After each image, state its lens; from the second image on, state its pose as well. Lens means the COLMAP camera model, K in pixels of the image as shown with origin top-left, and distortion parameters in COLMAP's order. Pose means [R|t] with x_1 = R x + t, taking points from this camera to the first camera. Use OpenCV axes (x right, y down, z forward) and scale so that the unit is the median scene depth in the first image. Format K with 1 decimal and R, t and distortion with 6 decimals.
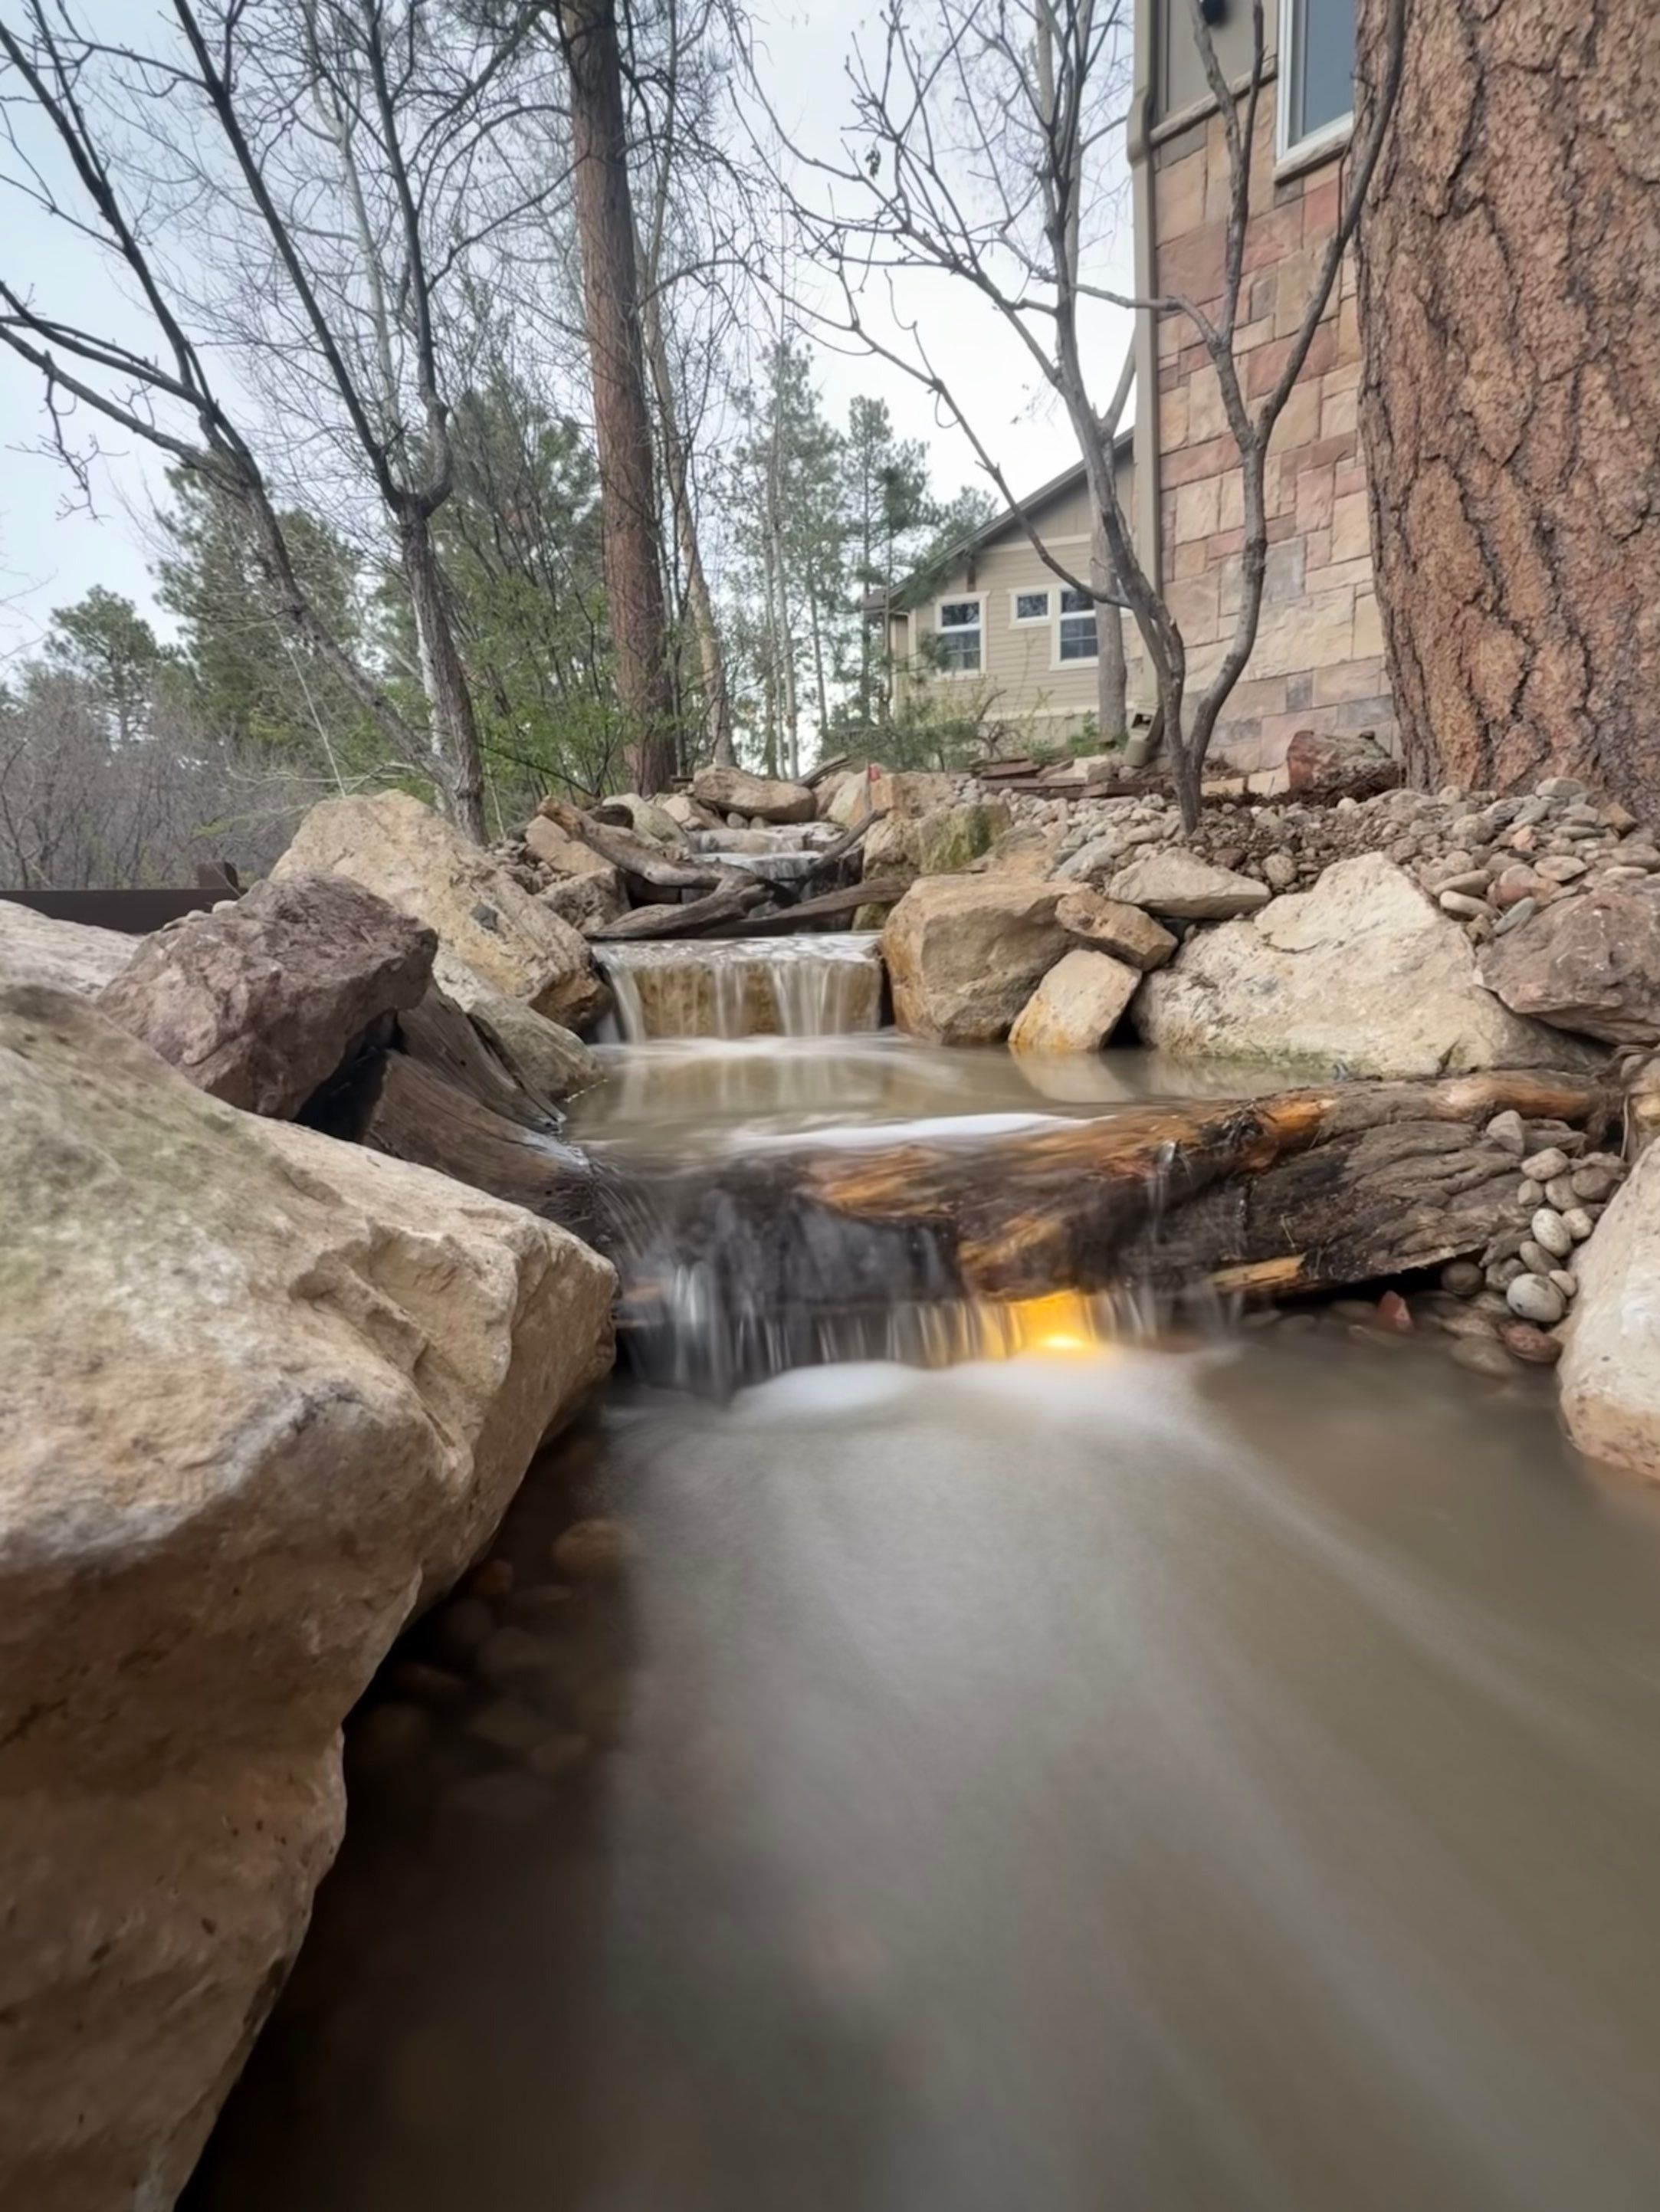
lens RADIAL K [[1002.3, 0, 815.9], [0, 1002.3, 1093.3], [0, 0, 1]] dist [0.000029, 0.000484]
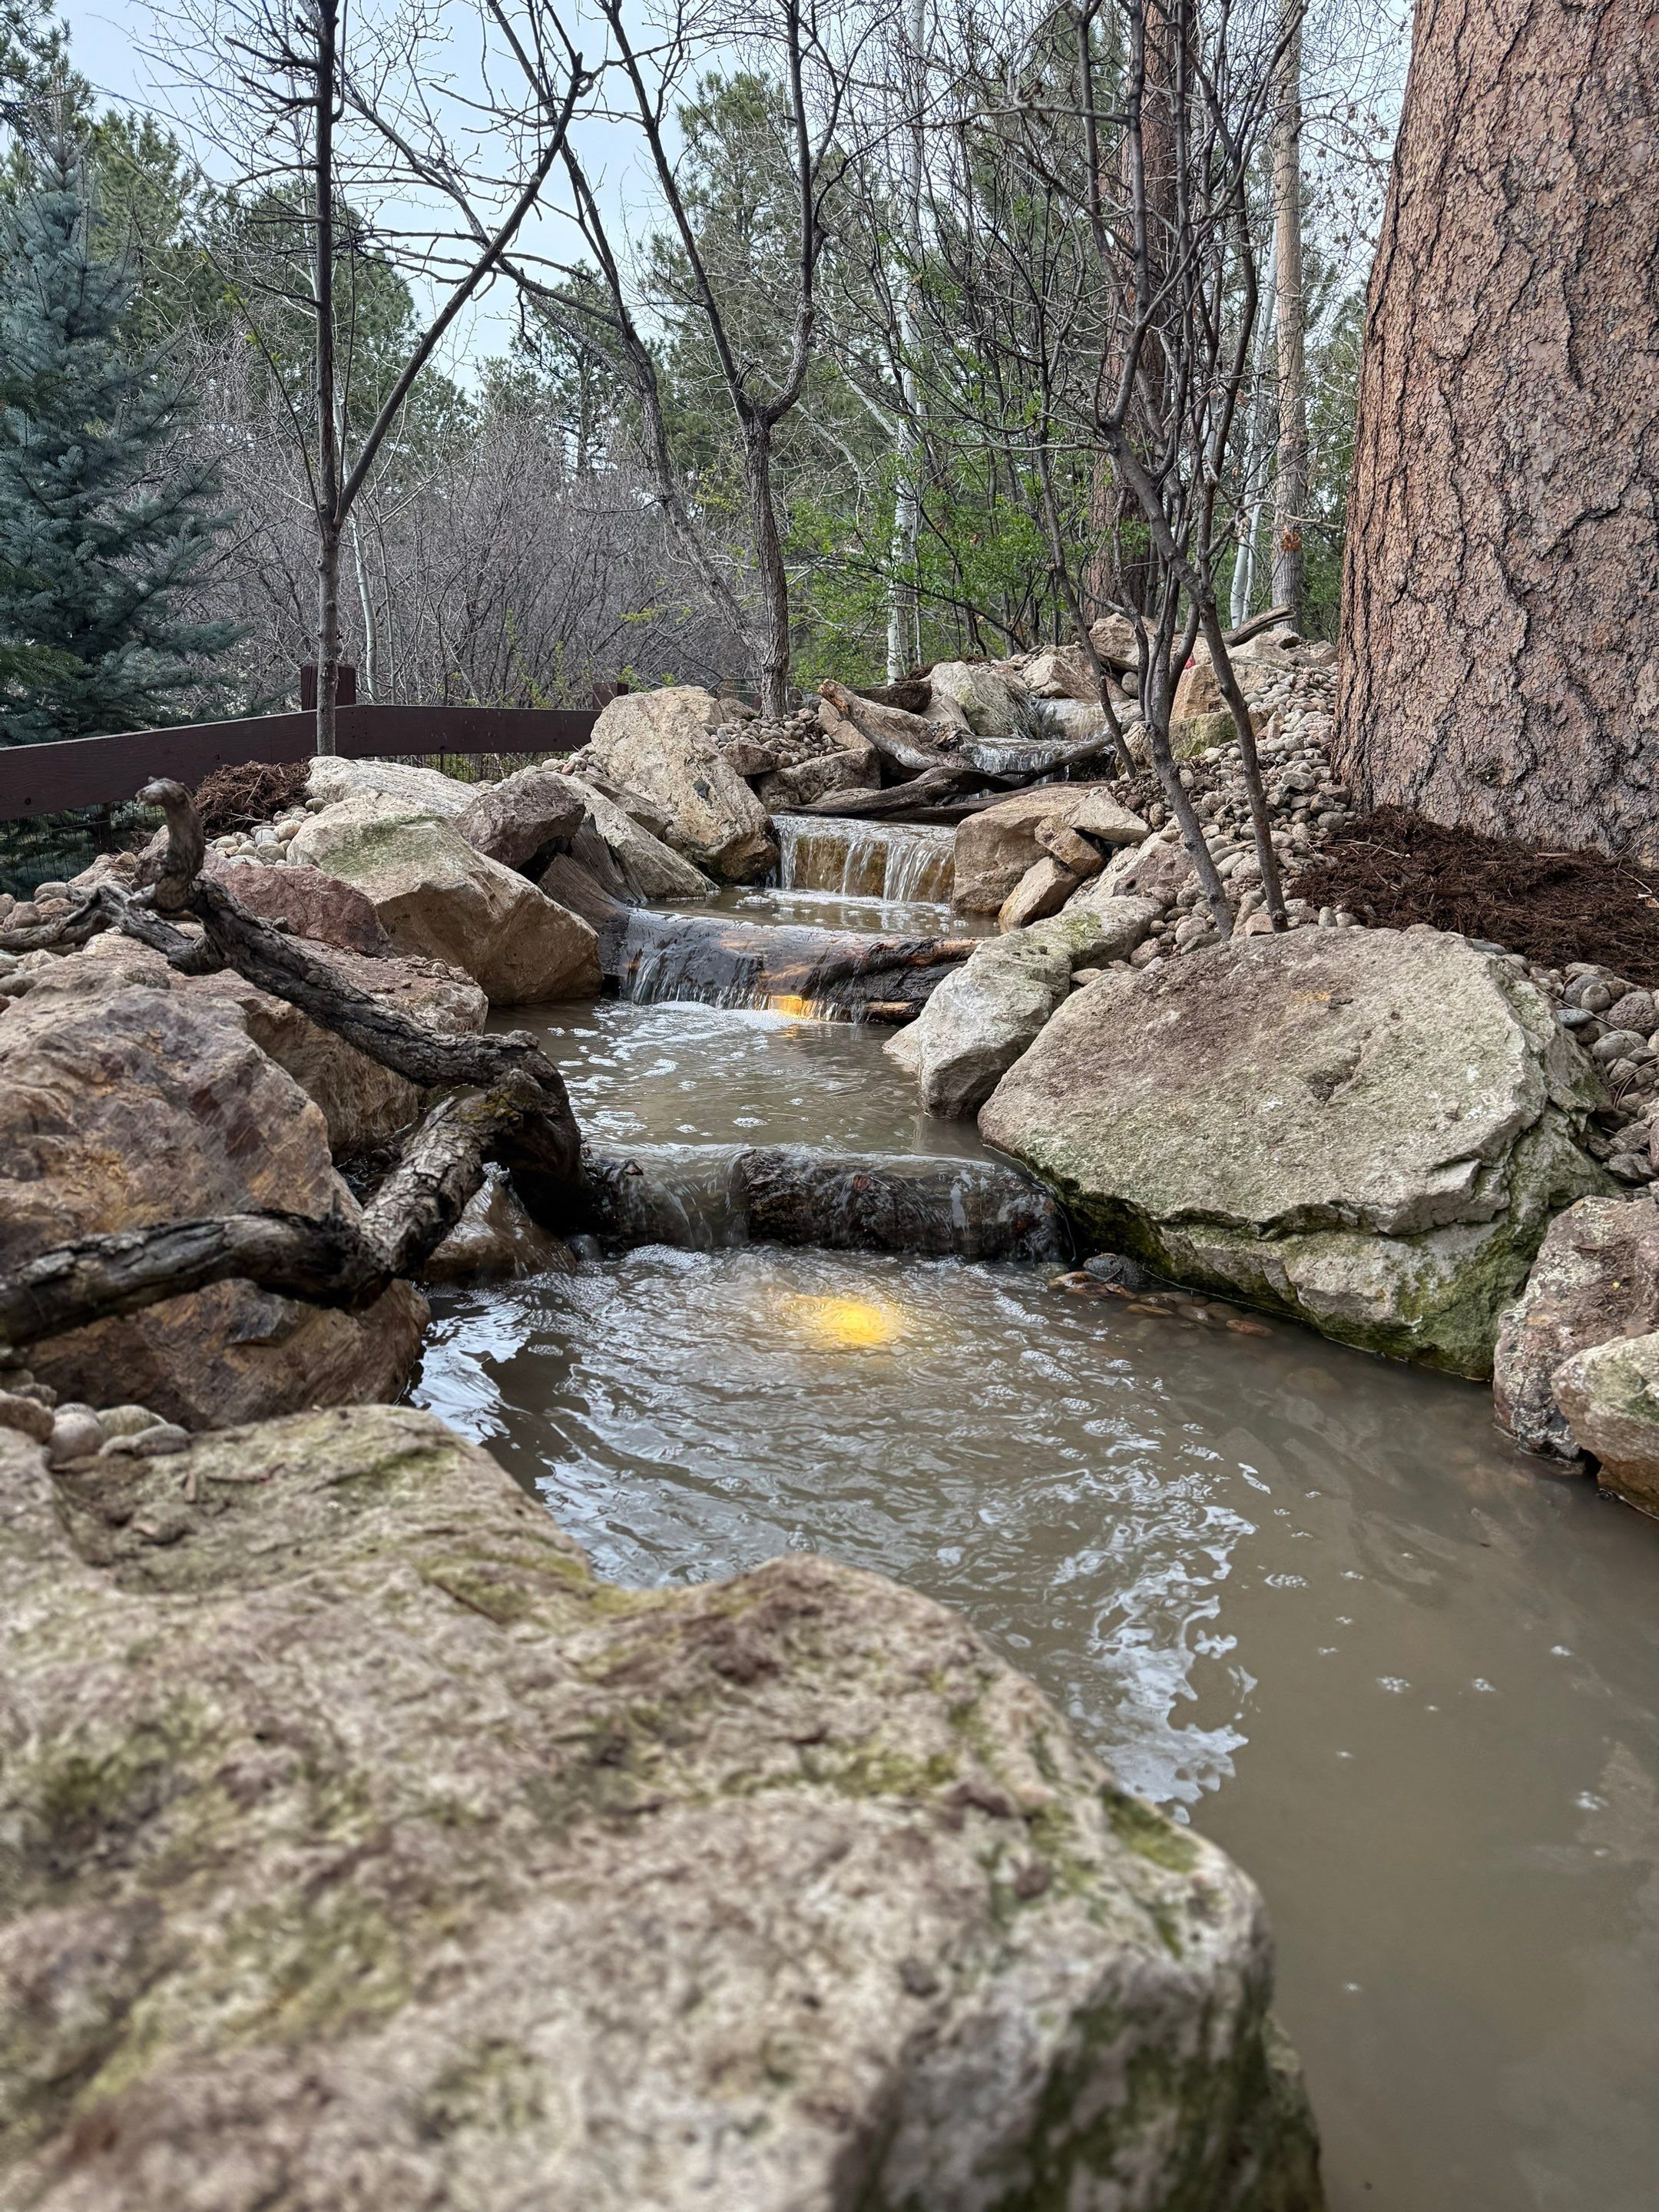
lens RADIAL K [[1577.4, 0, 818.7], [0, 1577.4, 1100.7], [0, 0, 1]] dist [0.042091, -0.043206]
pose [[0.904183, 0.175492, -0.389429, 0.709007], [-0.160509, 0.984479, 0.070971, 0.070787], [0.395840, -0.001664, 0.918318, -0.918909]]
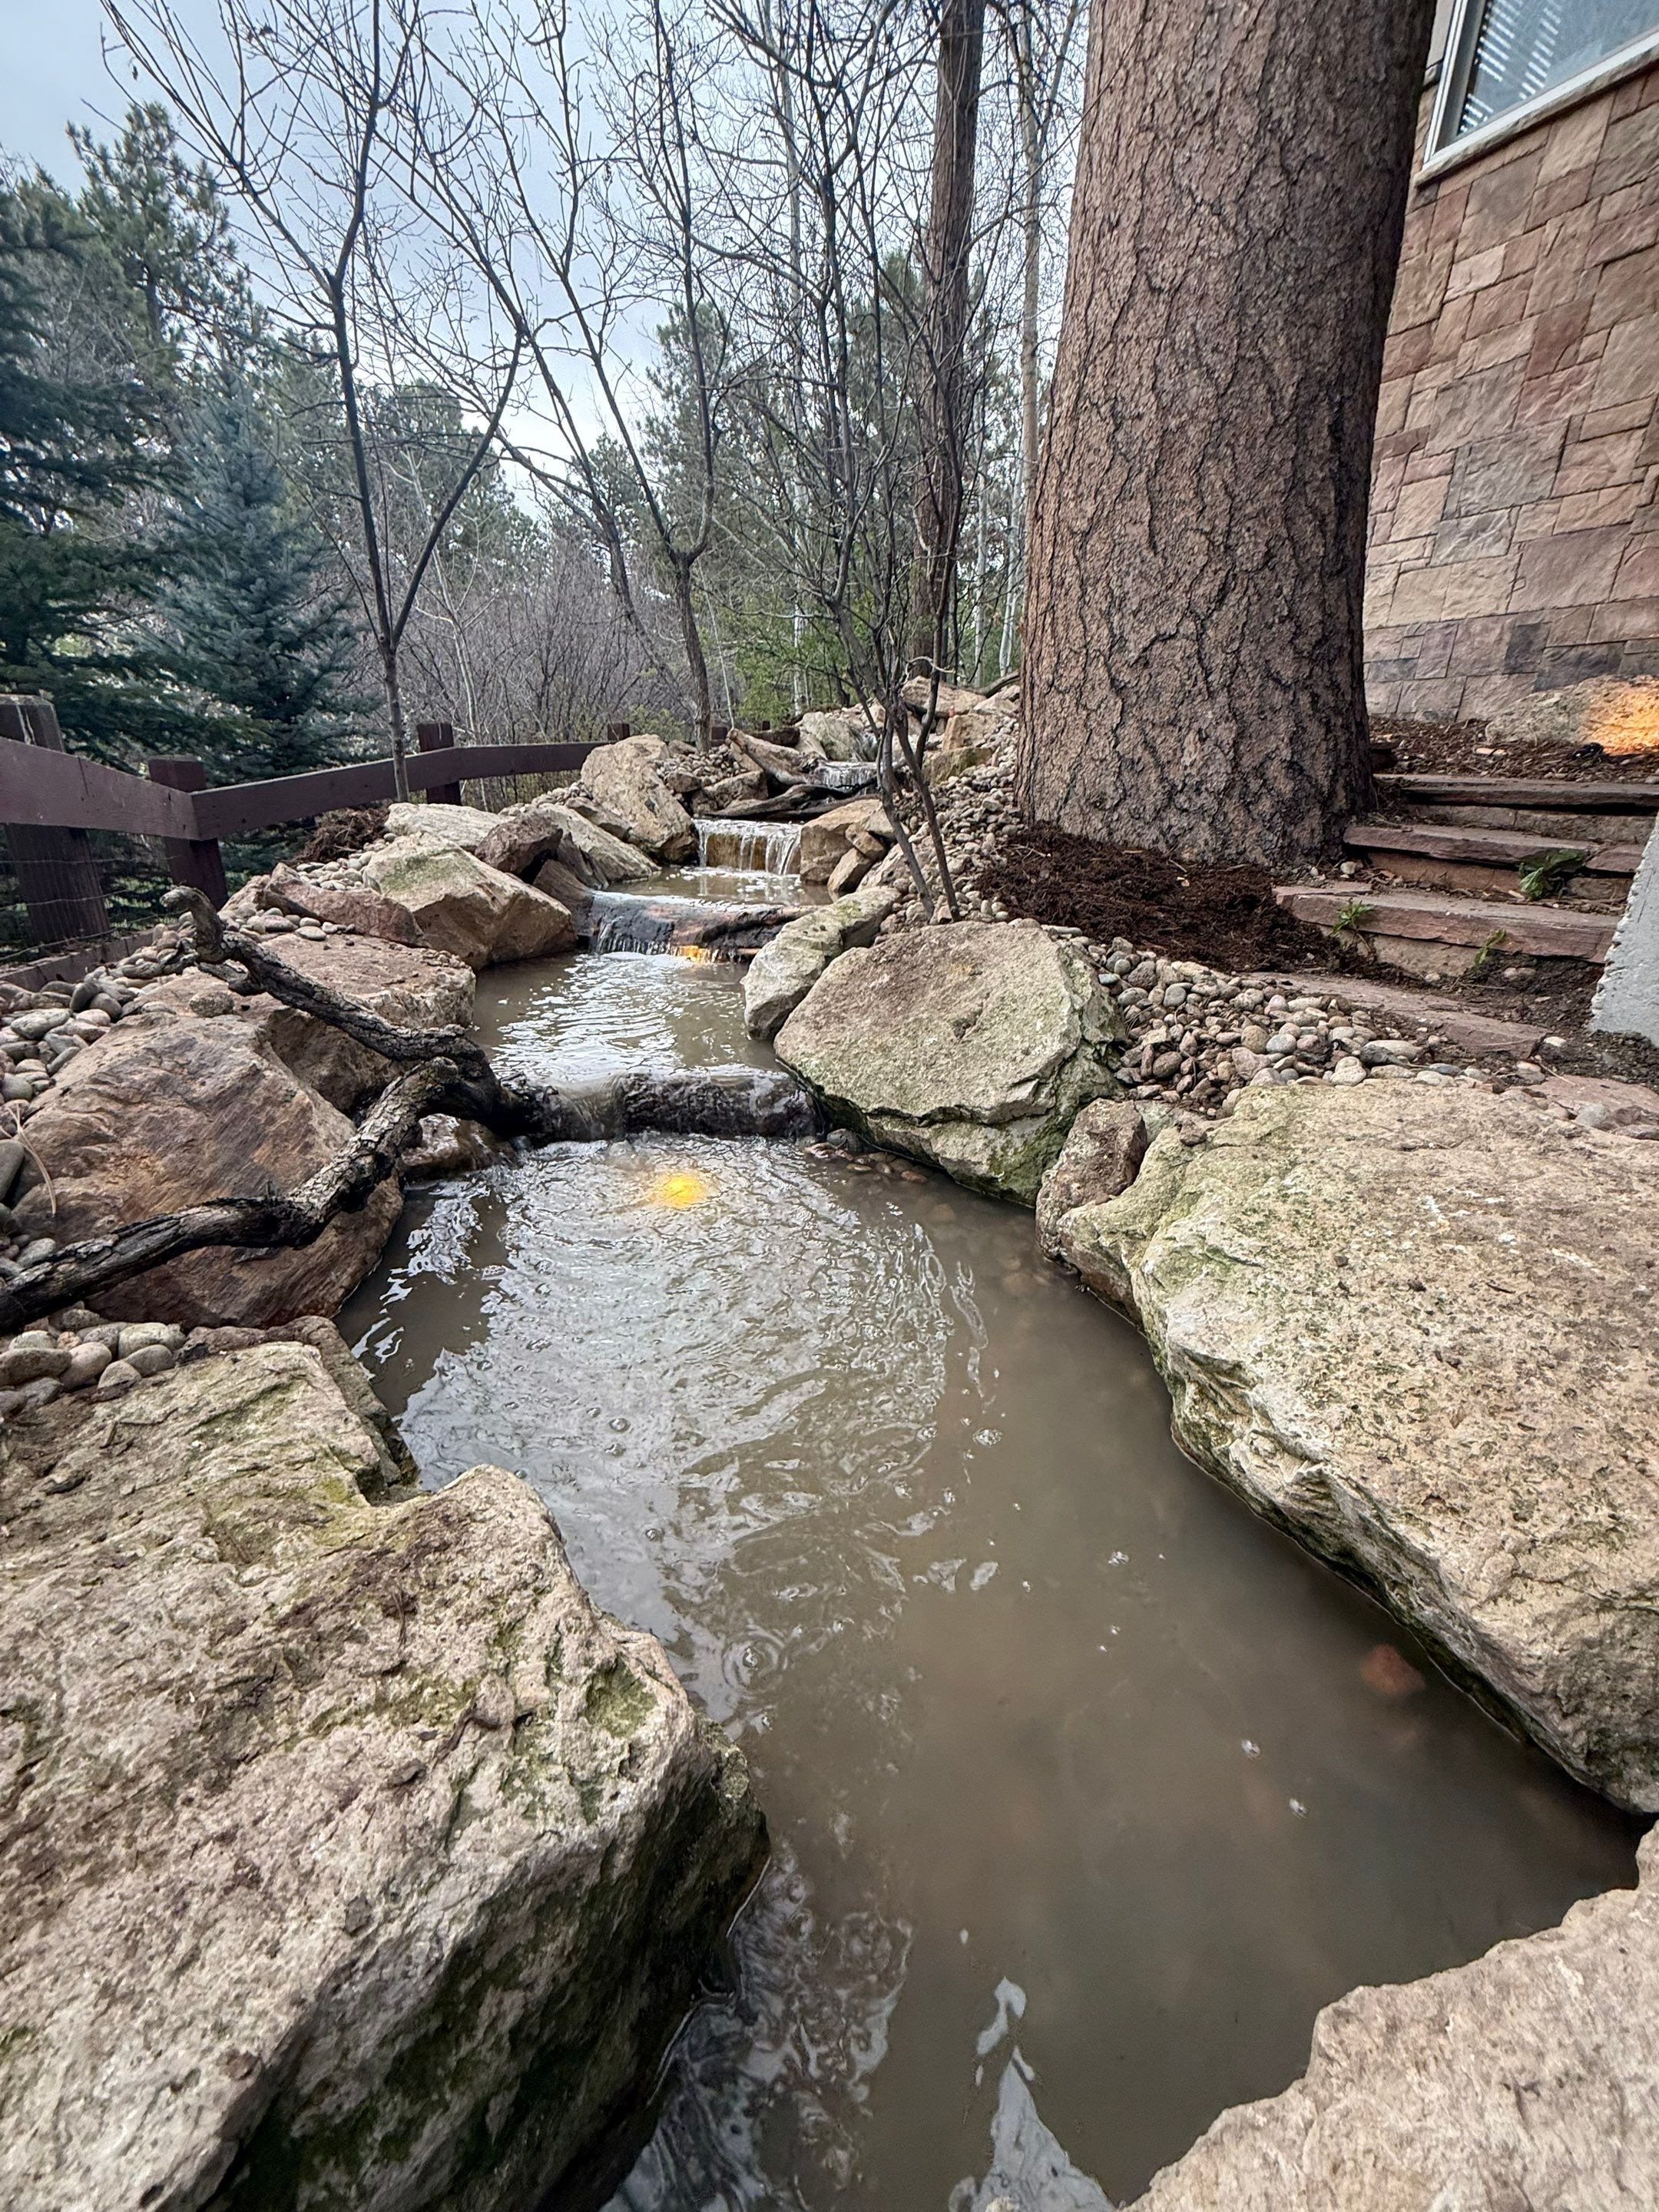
lens RADIAL K [[889.5, 0, 830.0], [0, 889.5, 1103.2], [0, 0, 1]] dist [-0.003908, 0.000510]
pose [[0.930349, 0.197599, -0.308879, 0.772225], [-0.131751, 0.966263, 0.221309, -0.015549], [0.342189, -0.165200, 0.924995, -0.827478]]
